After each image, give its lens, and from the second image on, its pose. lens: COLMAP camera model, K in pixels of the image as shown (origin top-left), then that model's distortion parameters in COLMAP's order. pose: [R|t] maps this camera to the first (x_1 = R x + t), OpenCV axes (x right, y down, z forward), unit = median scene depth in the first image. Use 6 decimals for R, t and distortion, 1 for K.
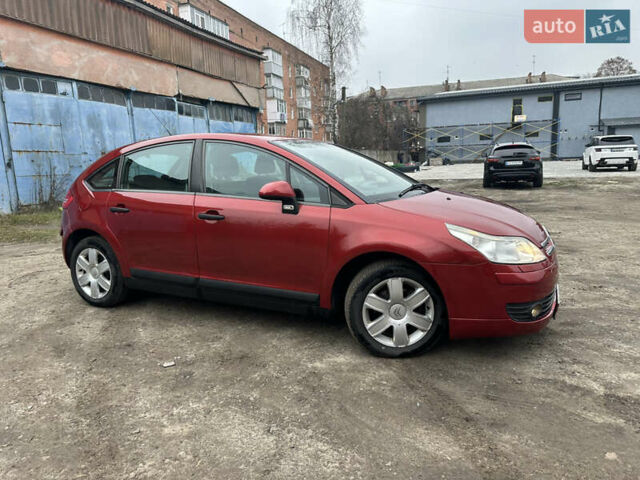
lens RADIAL K [[448.8, 0, 321.8], [0, 448.8, 236.5], [0, 0, 1]] dist [0.054557, -0.063143]
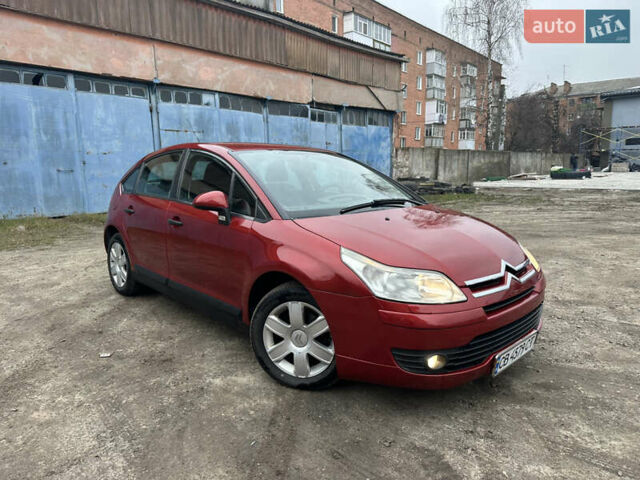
lens RADIAL K [[447.9, 0, 321.7], [0, 447.9, 237.4], [0, 0, 1]] dist [0.054488, -0.065632]
pose [[0.935675, 0.072340, -0.345367, 0.114520], [-0.073117, 0.997265, 0.010793, -0.011848], [0.345204, 0.015153, 0.938406, 0.033233]]
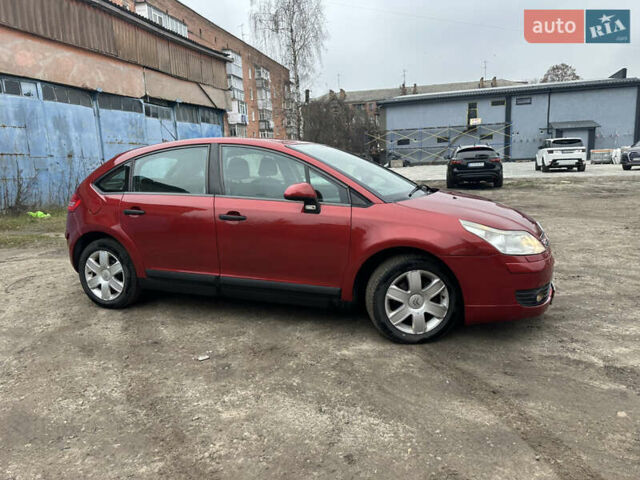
lens RADIAL K [[448.8, 0, 321.8], [0, 448.8, 236.5], [0, 0, 1]] dist [0.054557, -0.063143]
pose [[0.995994, -0.017578, 0.087675, -0.033982], [0.017933, 0.999834, -0.003270, 0.002034], [-0.087603, 0.004830, 0.996144, -0.015354]]
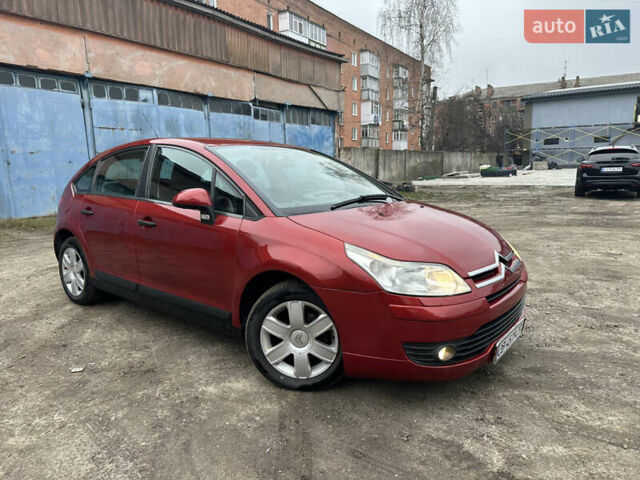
lens RADIAL K [[448.3, 0, 321.8], [0, 448.3, 241.0], [0, 0, 1]] dist [0.055506, -0.067163]
pose [[0.975831, 0.046916, -0.213430, 0.087694], [-0.045887, 0.998899, 0.009774, -0.008465], [0.213654, 0.000256, 0.976909, 0.030537]]
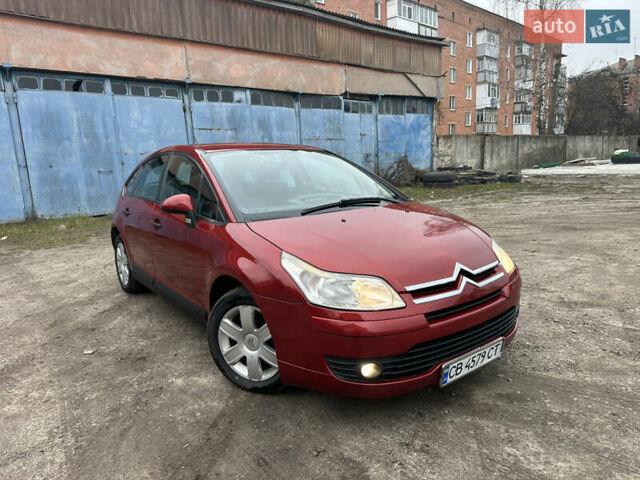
lens RADIAL K [[448.2, 0, 314.9], [0, 448.2, 242.6], [0, 0, 1]] dist [0.053385, -0.065897]
pose [[0.885726, 0.074487, -0.458193, 0.153655], [-0.058854, 0.997096, 0.048325, -0.019636], [0.460462, -0.015836, 0.887538, 0.054702]]
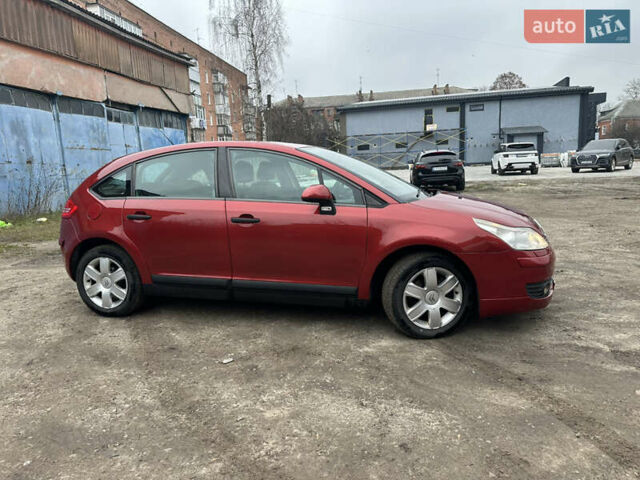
lens RADIAL K [[448.8, 0, 321.8], [0, 448.8, 236.5], [0, 0, 1]] dist [0.054557, -0.063143]
pose [[0.983393, -0.037067, 0.177663, -0.066909], [0.039824, 0.999135, -0.011973, 0.003565], [-0.177066, 0.018849, 0.984019, -0.016013]]
